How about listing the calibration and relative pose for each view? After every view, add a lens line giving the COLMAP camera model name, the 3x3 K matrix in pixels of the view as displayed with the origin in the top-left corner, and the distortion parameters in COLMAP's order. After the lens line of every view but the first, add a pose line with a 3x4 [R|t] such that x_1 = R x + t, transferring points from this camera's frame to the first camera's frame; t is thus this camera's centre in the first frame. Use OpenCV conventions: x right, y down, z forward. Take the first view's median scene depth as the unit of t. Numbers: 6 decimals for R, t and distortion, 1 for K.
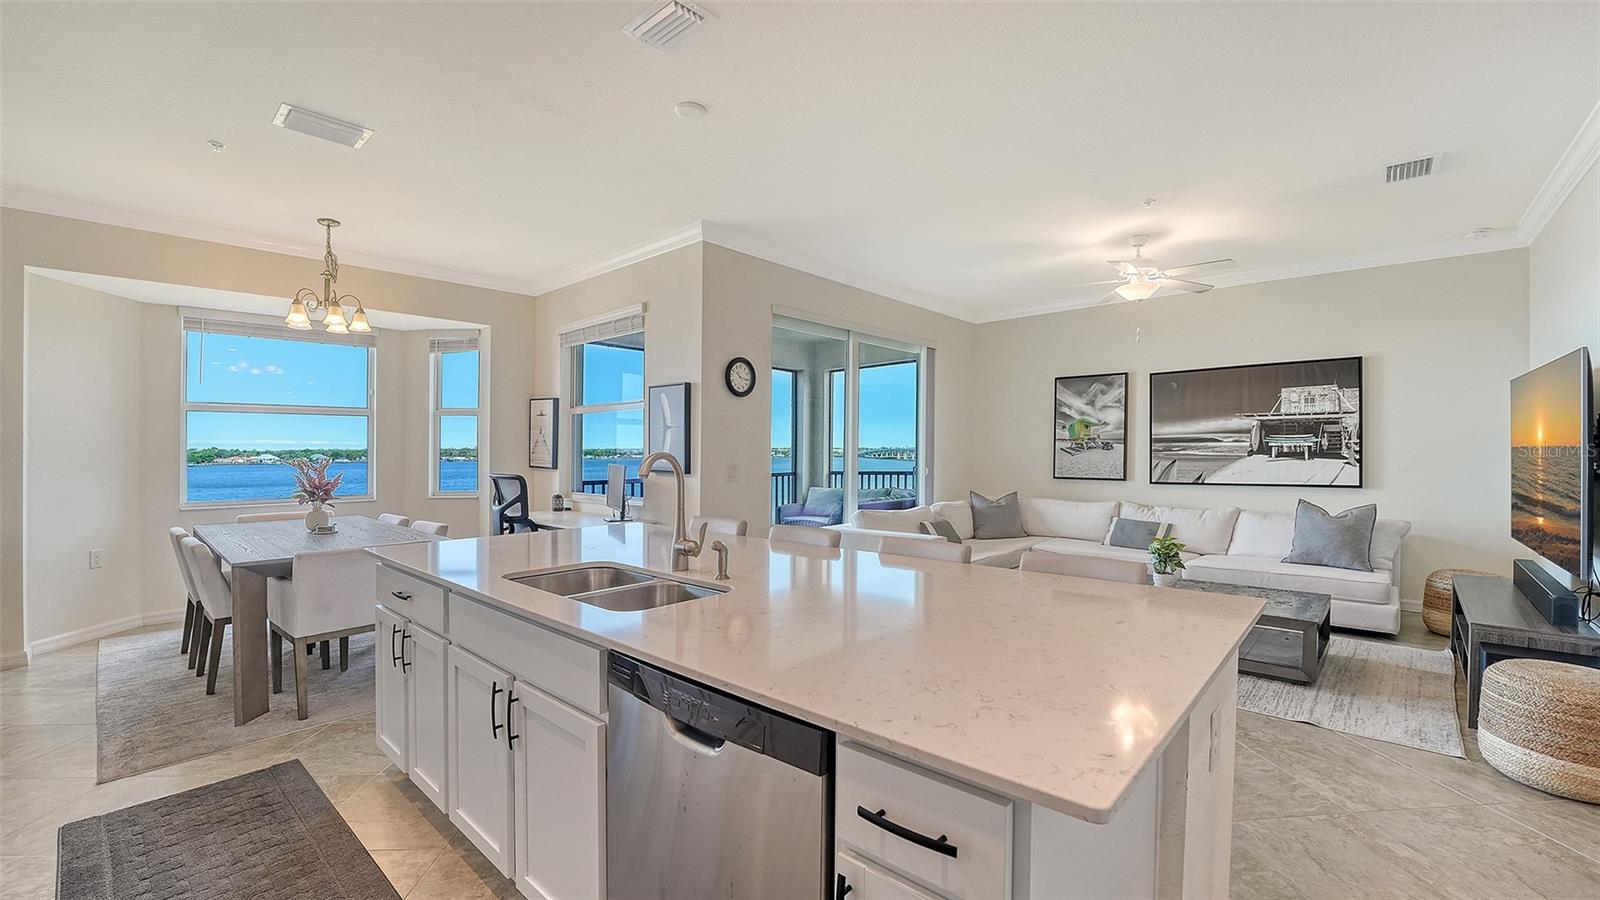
lens RADIAL K [[645.9, 0, 812.8], [0, 645.9, 445.7], [0, 0, 1]] dist [-0.023494, 0.000239]
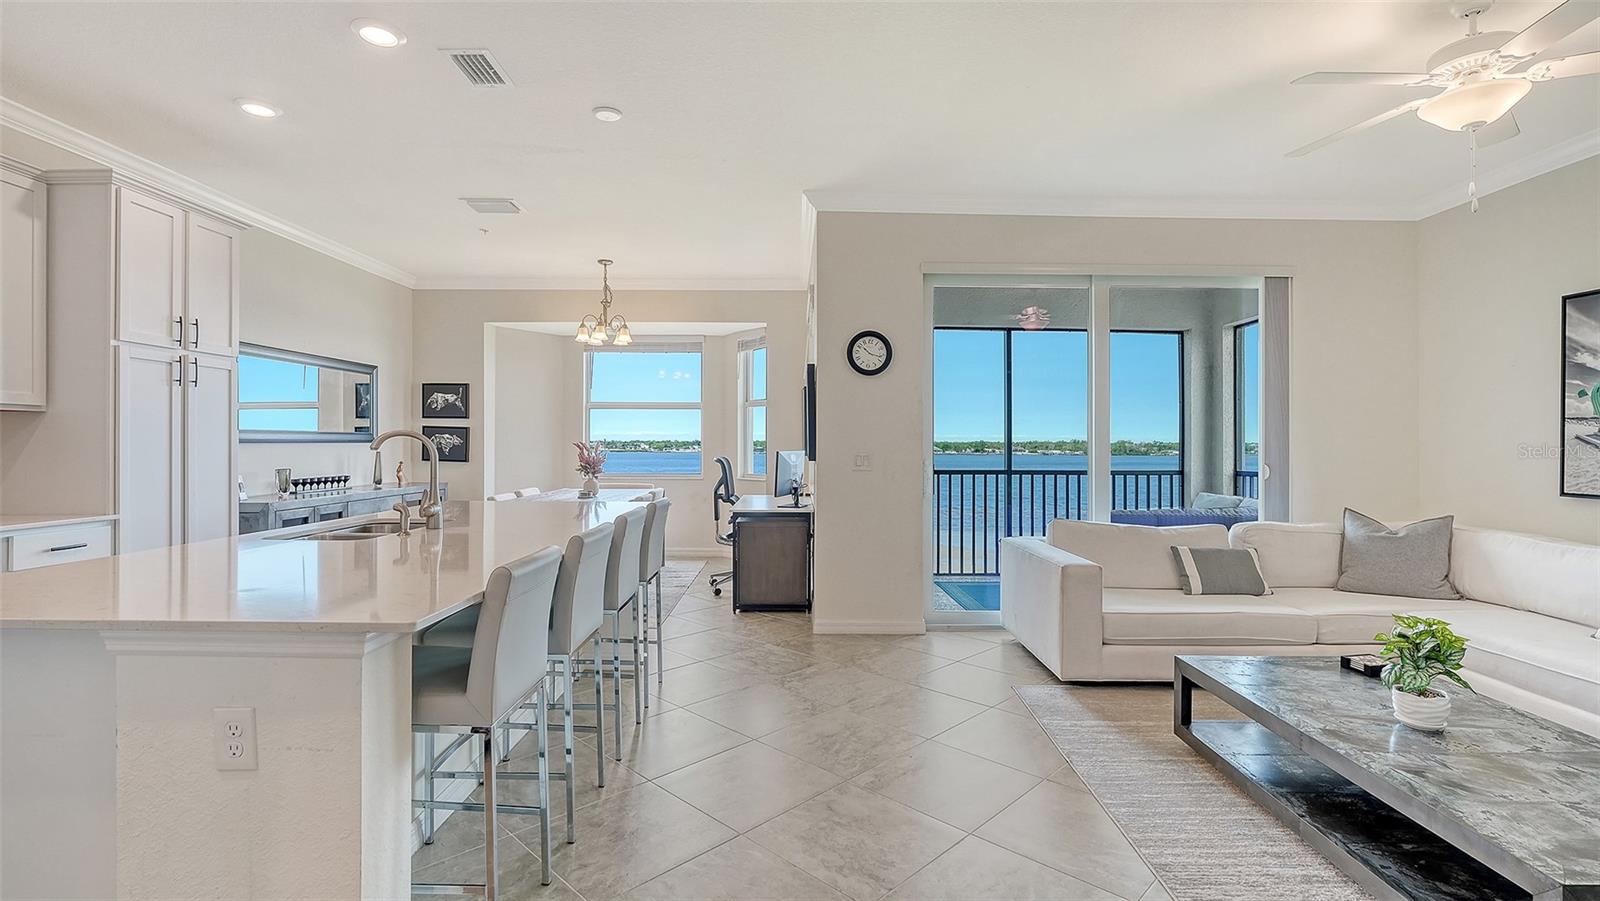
lens RADIAL K [[745.8, 0, 802.7], [0, 745.8, 445.5], [0, 0, 1]] dist [0.001020, -0.001912]
pose [[0.670233, 0.008386, -0.742103, 0.476386], [-0.001200, 0.999947, 0.010216, 0.007468], [0.742150, -0.005957, 0.670208, 0.204149]]
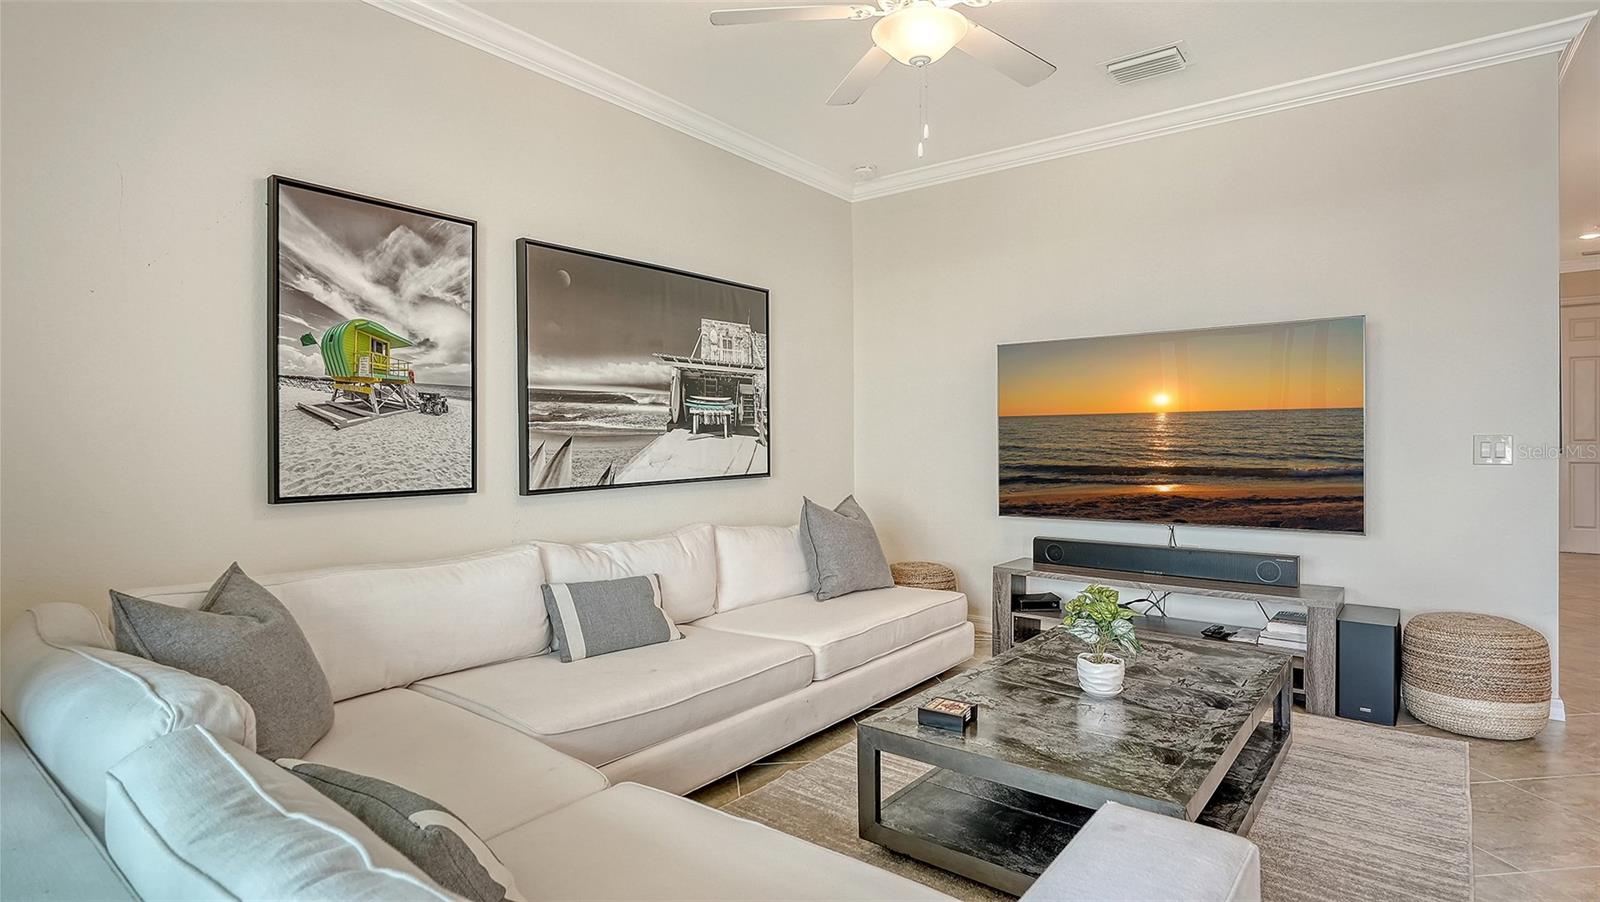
lens RADIAL K [[797.2, 0, 786.0], [0, 797.2, 451.6], [0, 0, 1]] dist [-0.000983, -0.001867]
pose [[-0.067589, -0.012267, 0.997638, -0.019694], [0.000870, 0.999923, 0.012354, 0.025209], [-0.997713, 0.001703, -0.067573, 0.922293]]
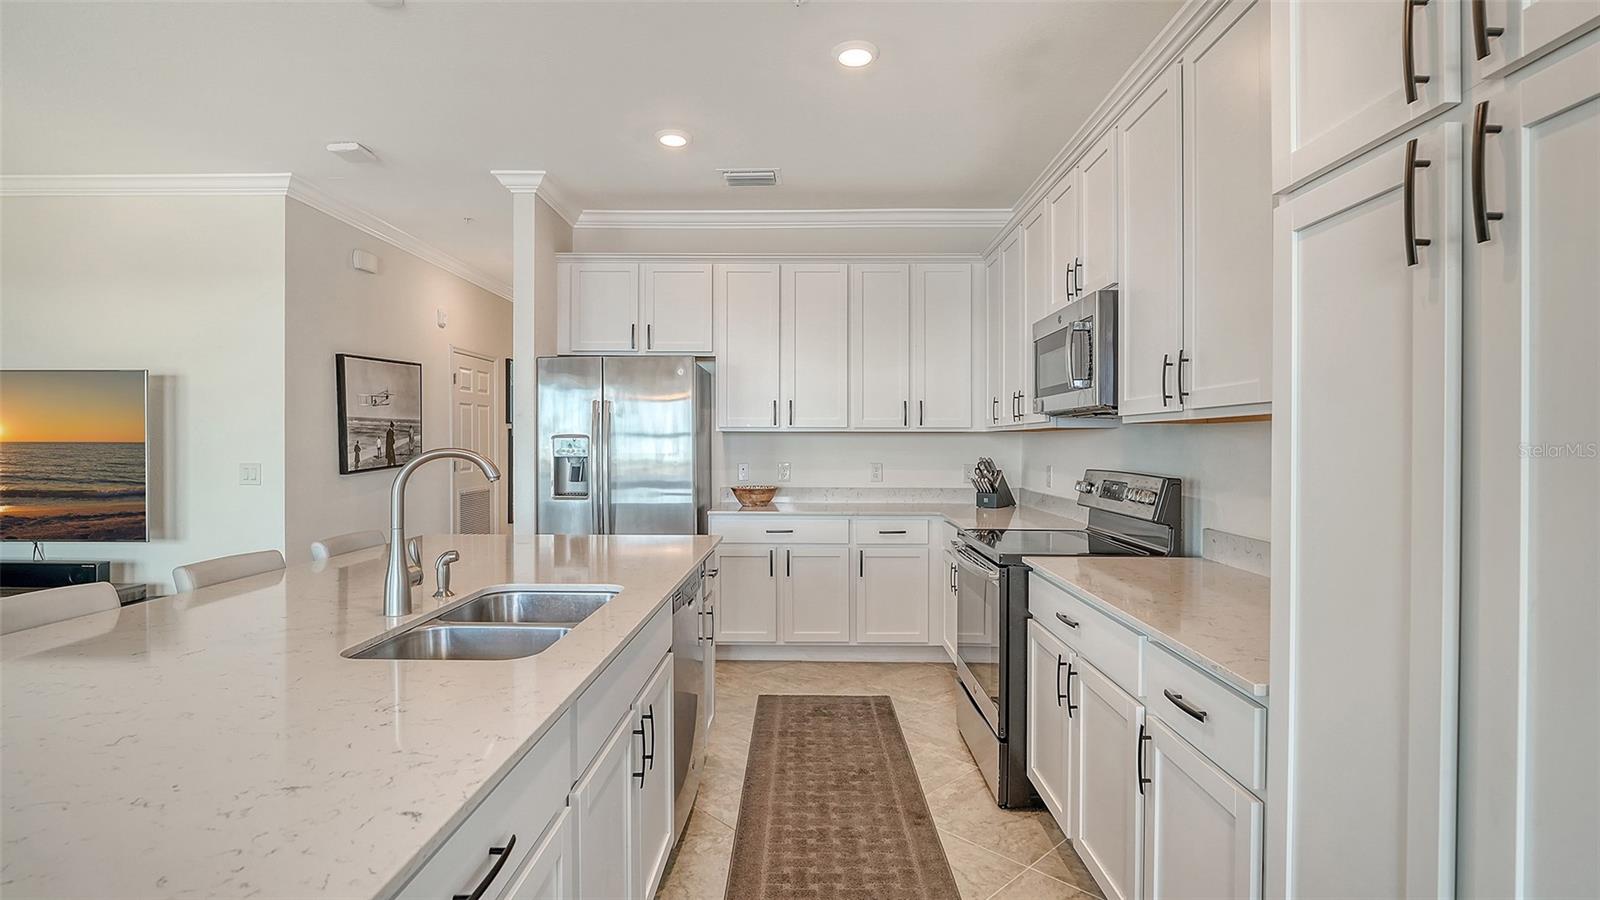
lens RADIAL K [[745.8, 0, 793.7], [0, 745.8, 453.3], [0, 0, 1]] dist [0.001020, -0.001912]
pose [[-0.654862, -0.008790, 0.755697, -0.405920], [-0.006783, 0.999960, 0.005754, 0.001849], [-0.755718, -0.001358, -0.654896, 0.433761]]
